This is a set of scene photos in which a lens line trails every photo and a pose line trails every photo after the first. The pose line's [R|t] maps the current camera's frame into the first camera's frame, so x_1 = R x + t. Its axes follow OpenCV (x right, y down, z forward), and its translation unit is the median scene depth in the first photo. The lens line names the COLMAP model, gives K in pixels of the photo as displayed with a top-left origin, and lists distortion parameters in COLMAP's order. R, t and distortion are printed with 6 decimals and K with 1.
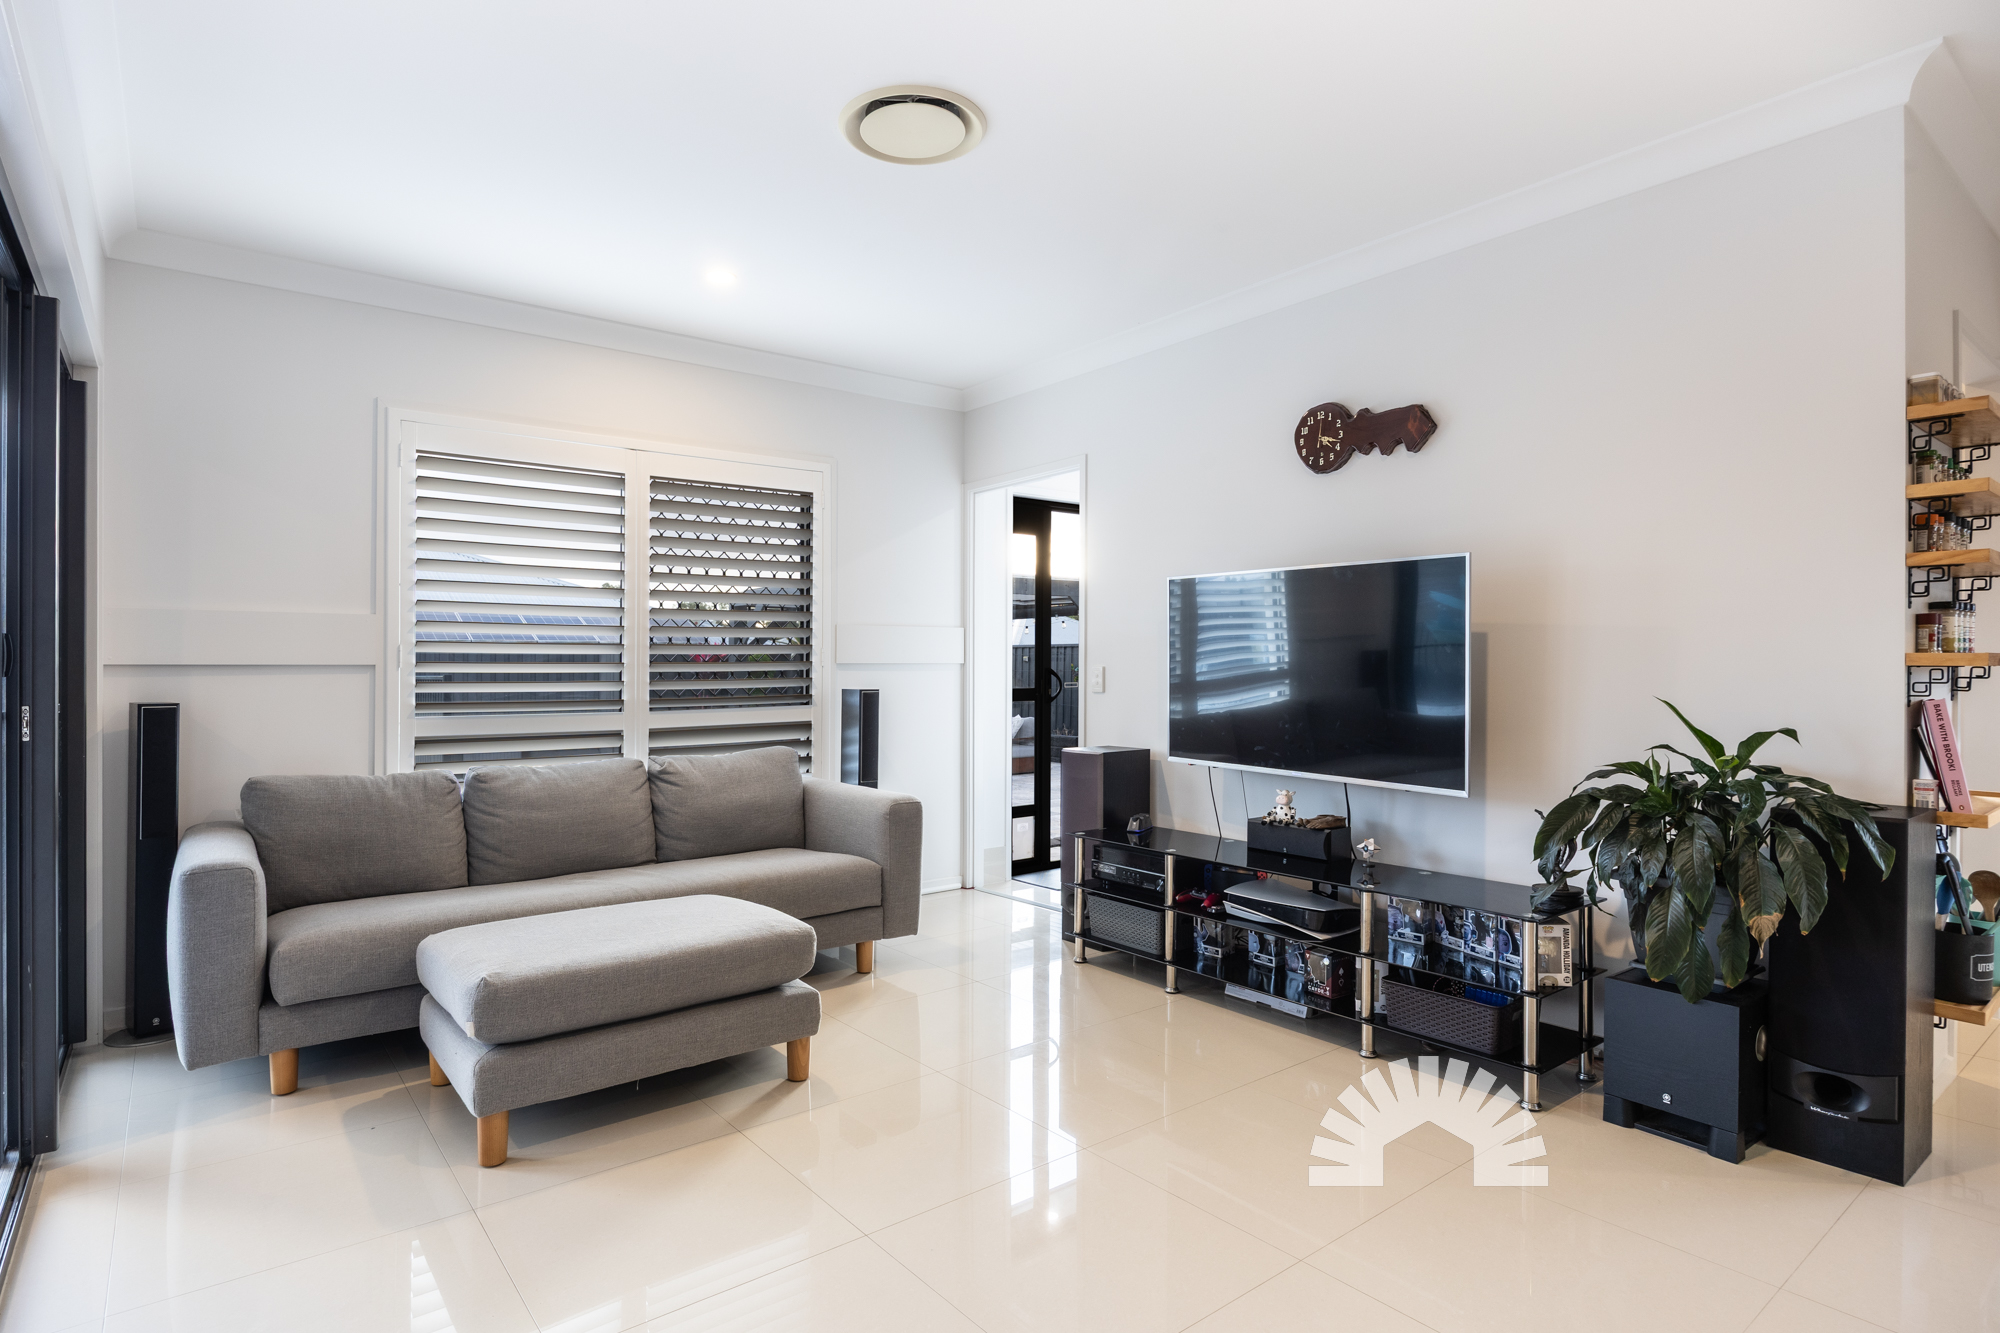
lens RADIAL K [[1081.1, 0, 1000.0], [0, 1081.1, 666.5], [0, 0, 1]] dist [-0.016690, -0.000142]
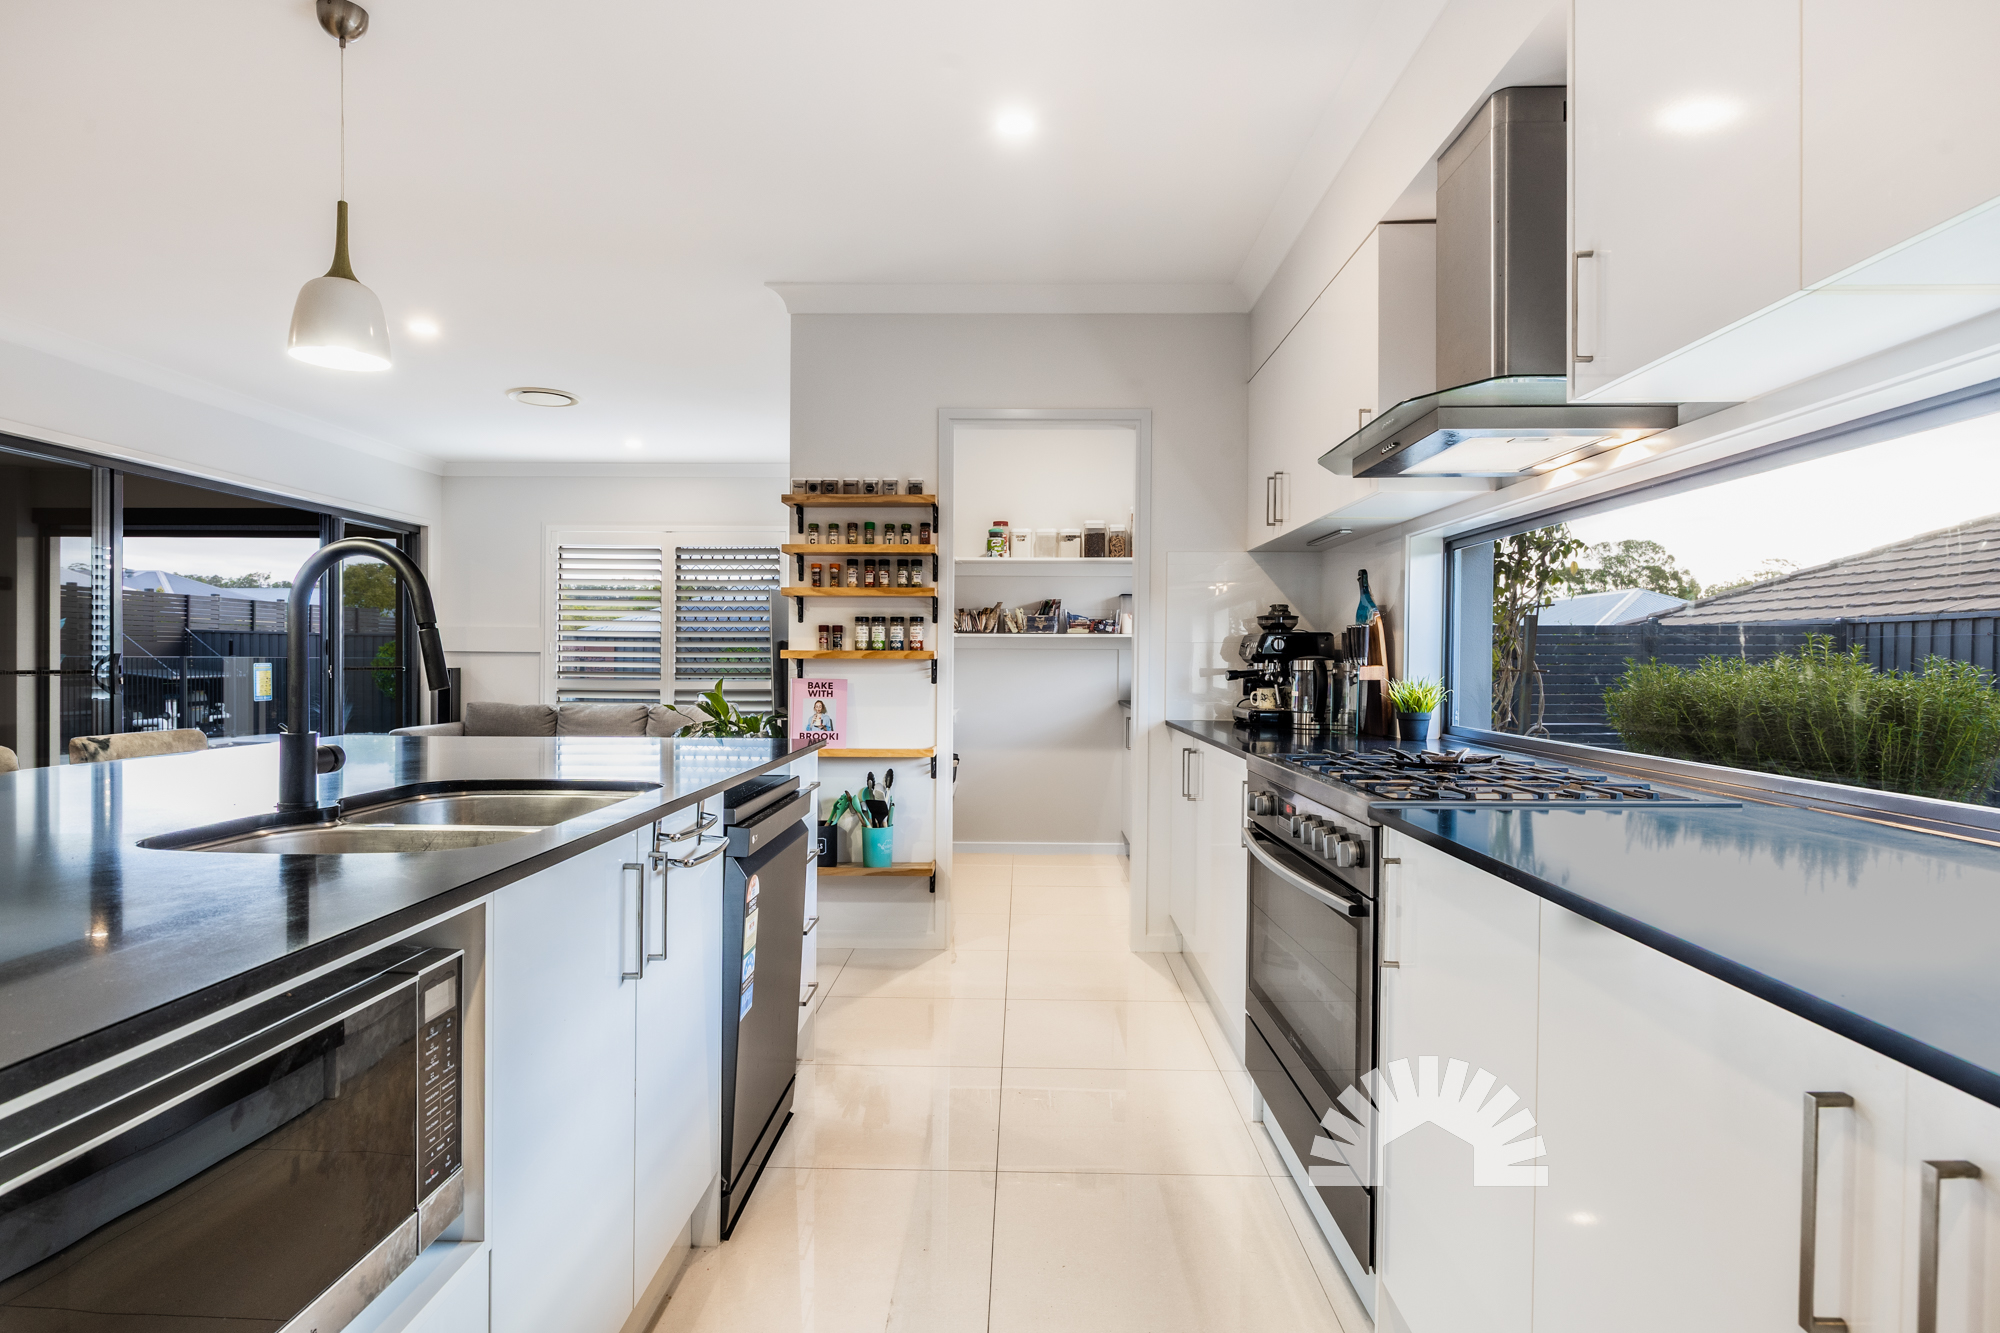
lens RADIAL K [[1081.1, 0, 1000.0], [0, 1081.1, 666.5], [0, 0, 1]] dist [-0.016690, -0.000142]
pose [[0.777476, 0.011194, -0.628812, 1.225273], [-0.010803, 0.999932, 0.004442, 0.006370], [0.628819, 0.003339, 0.777544, -0.040726]]
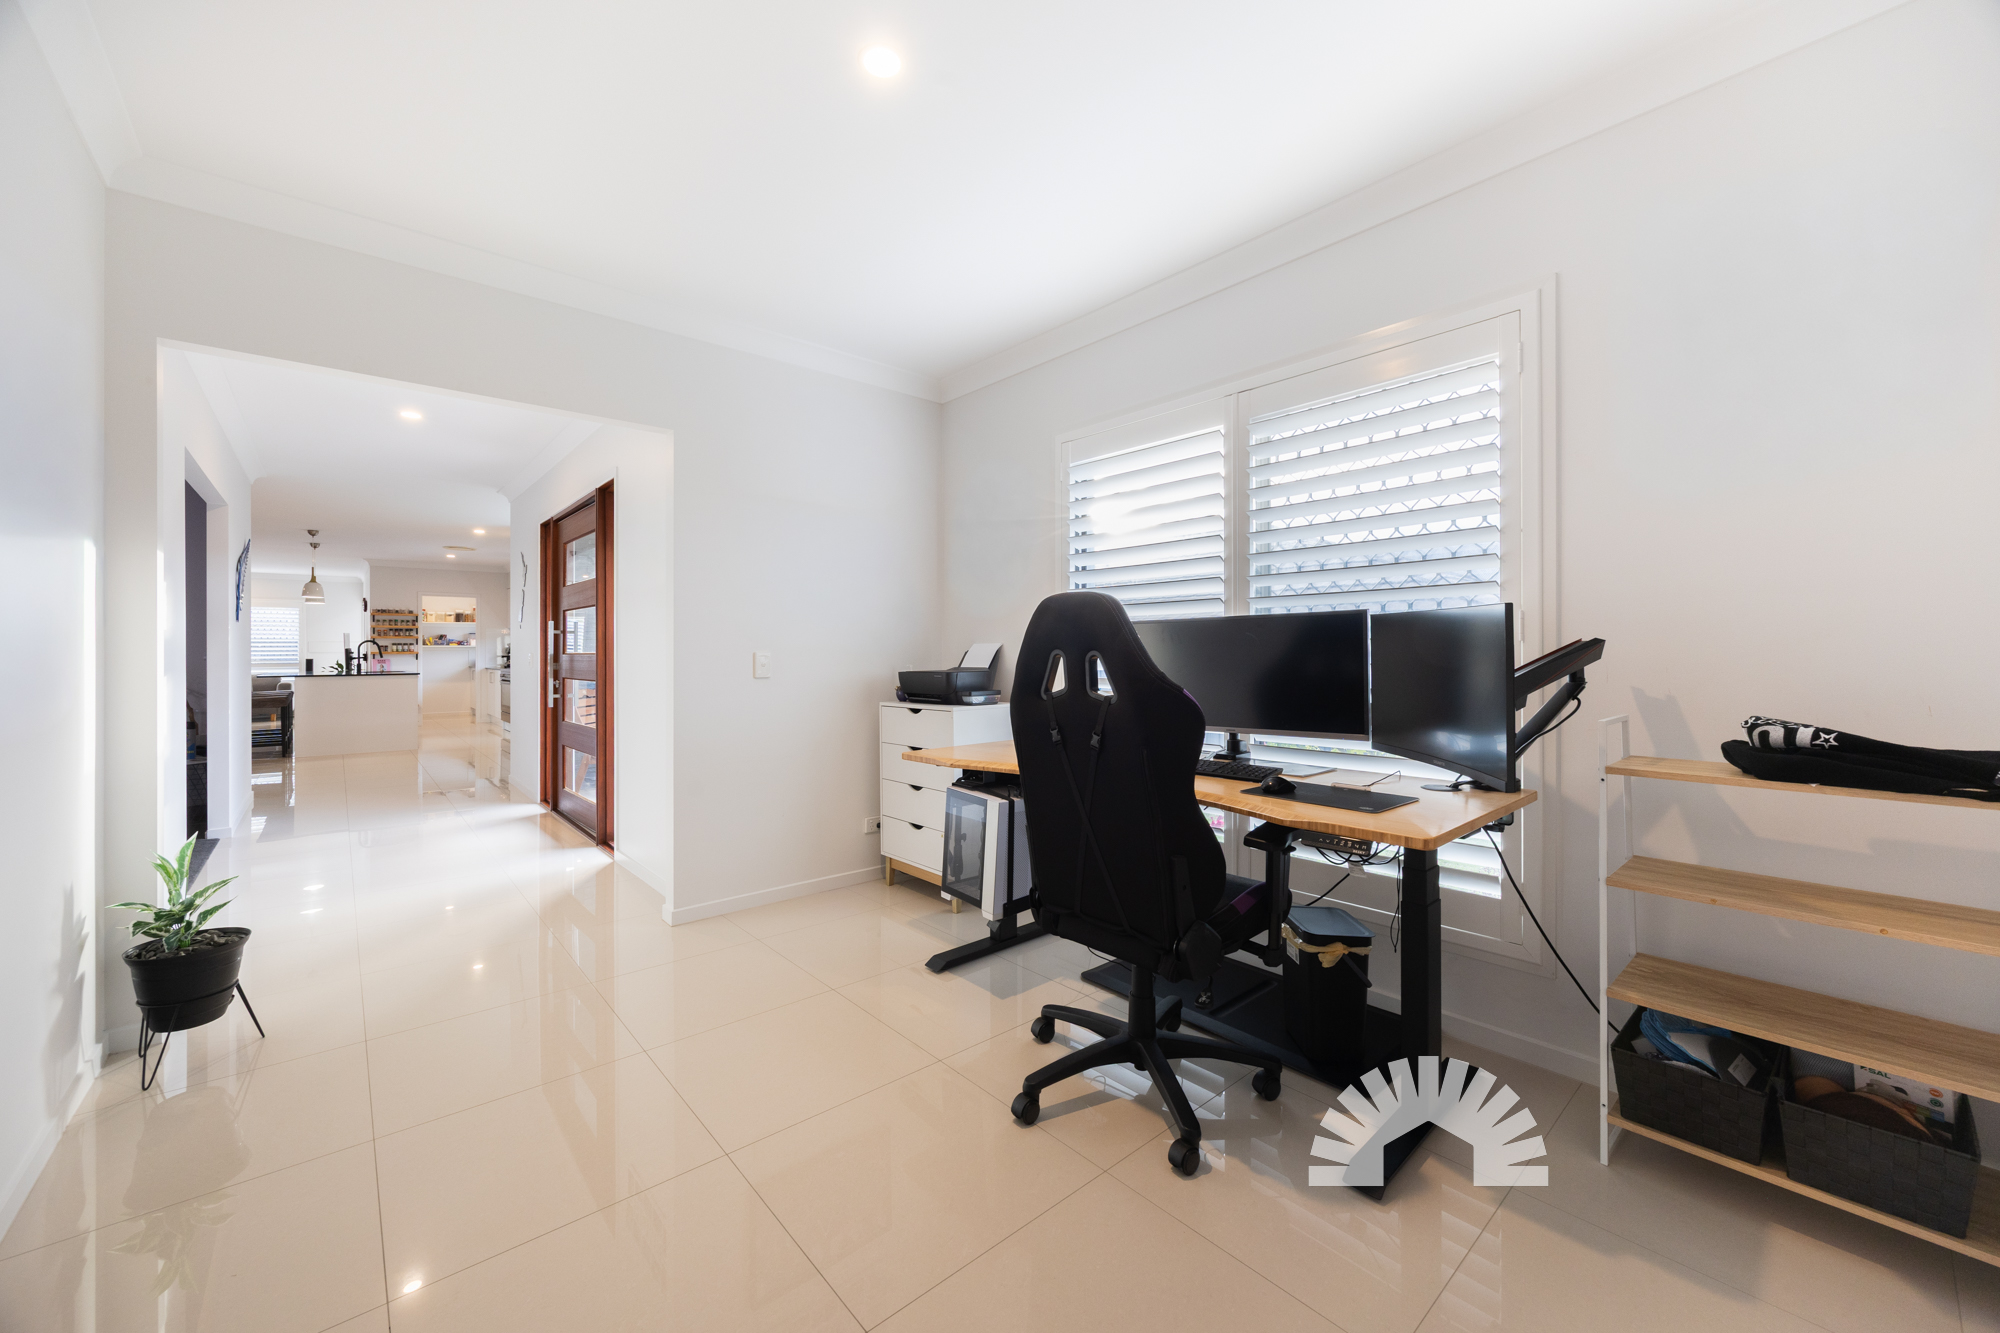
lens RADIAL K [[753.6, 0, 1000.0], [0, 753.6, 666.5], [0, 0, 1]] dist [-0.000788, -0.000221]
pose [[0.998081, -0.002190, 0.061887, 2.450610], [0.001210, 0.999874, 0.015858, 0.009722], [-0.061914, -0.015752, 0.997957, -2.080851]]
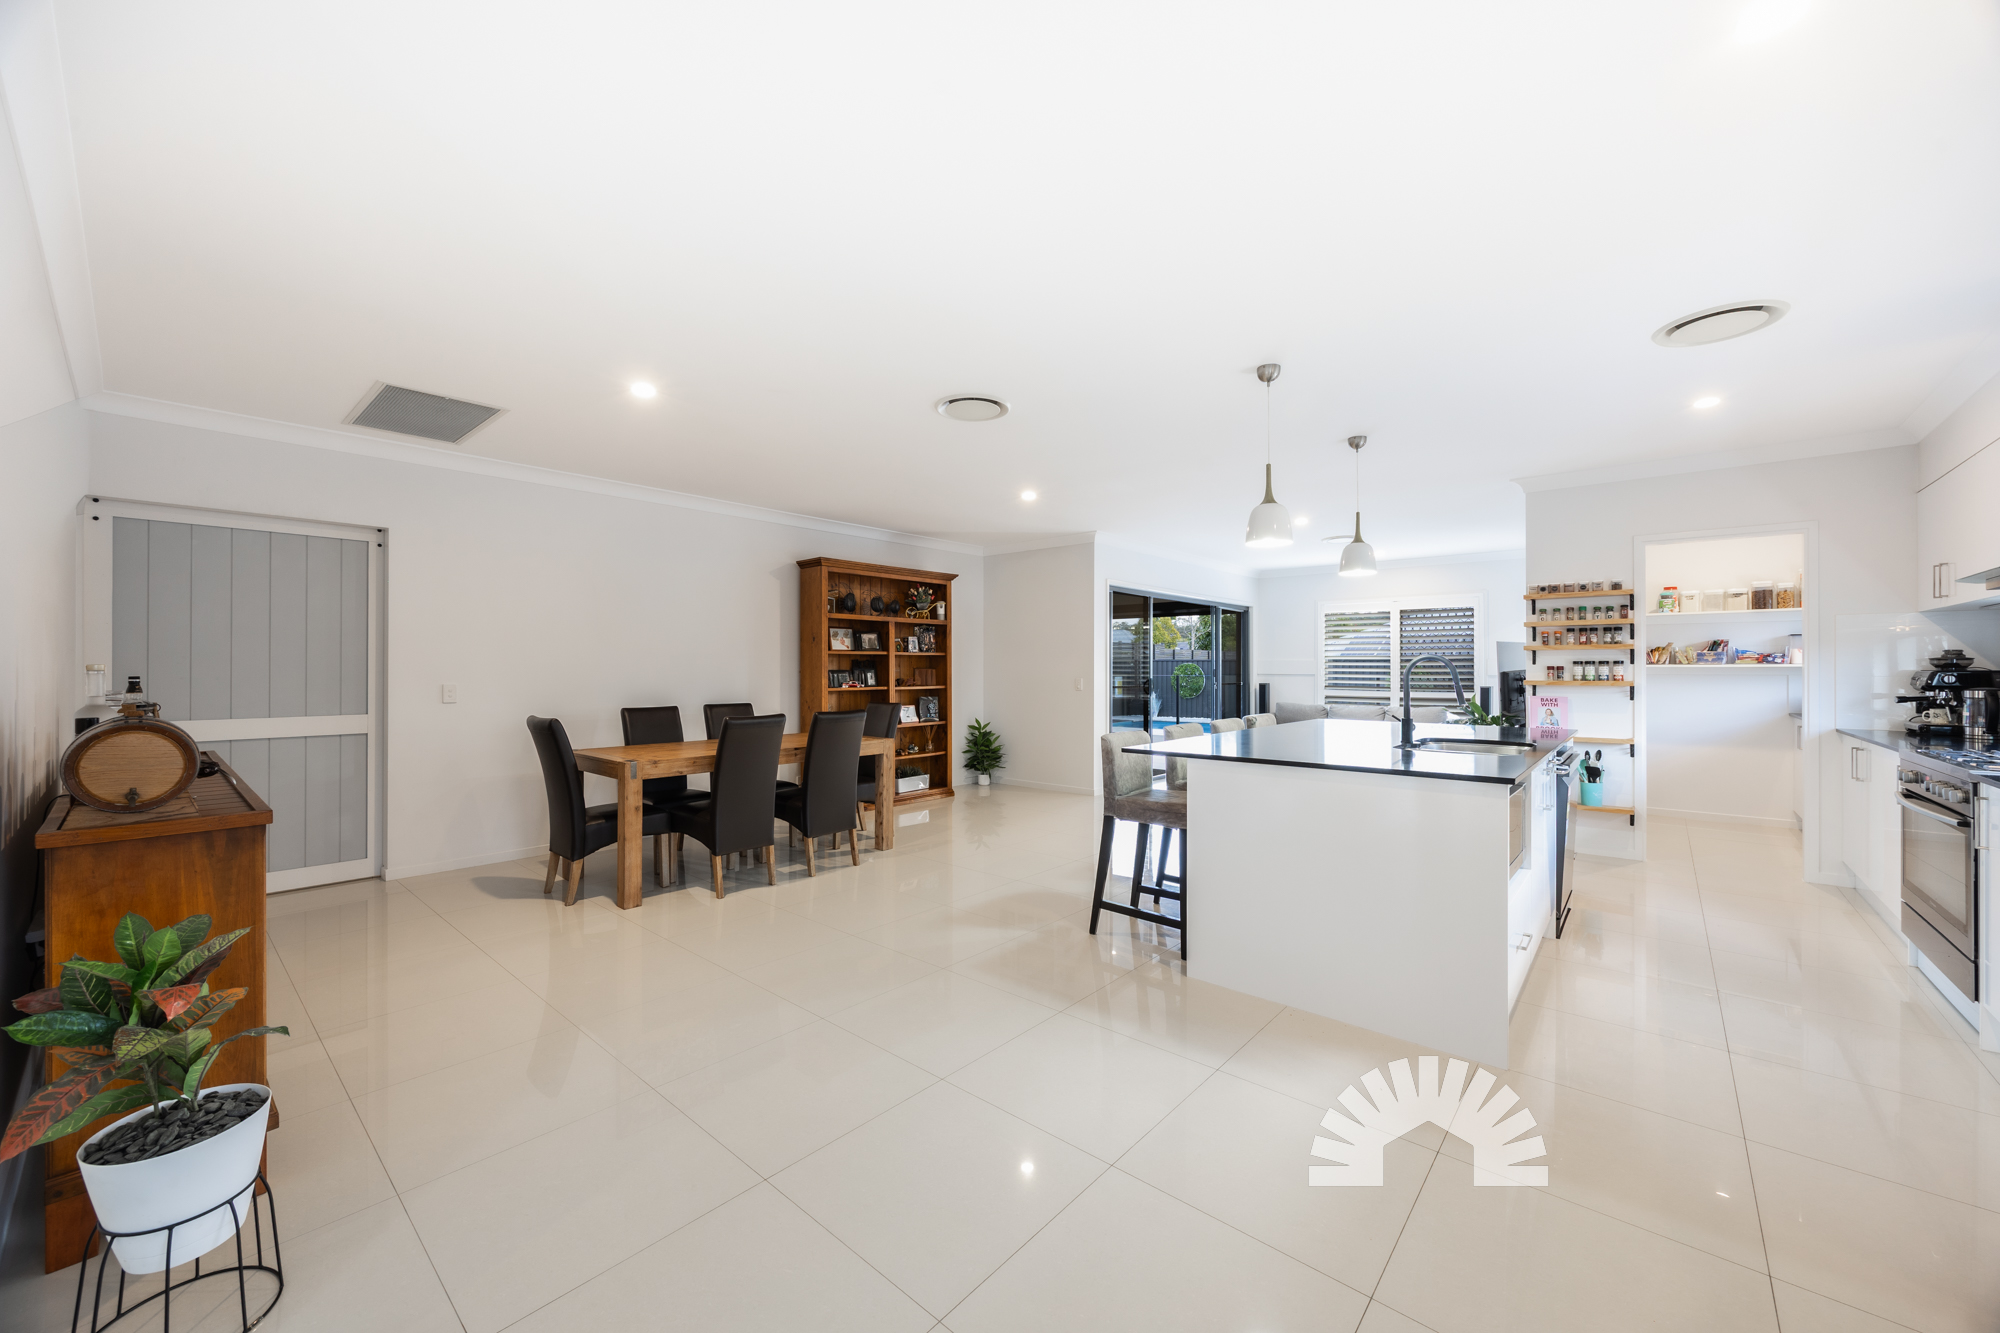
lens RADIAL K [[753.6, 0, 1000.0], [0, 753.6, 666.5], [0, 0, 1]] dist [-0.000788, -0.000221]
pose [[0.192593, -0.001105, -0.981278, 1.484791], [-0.005425, 0.999983, -0.002191, -0.015611], [0.981264, 0.005745, 0.192583, -0.453301]]
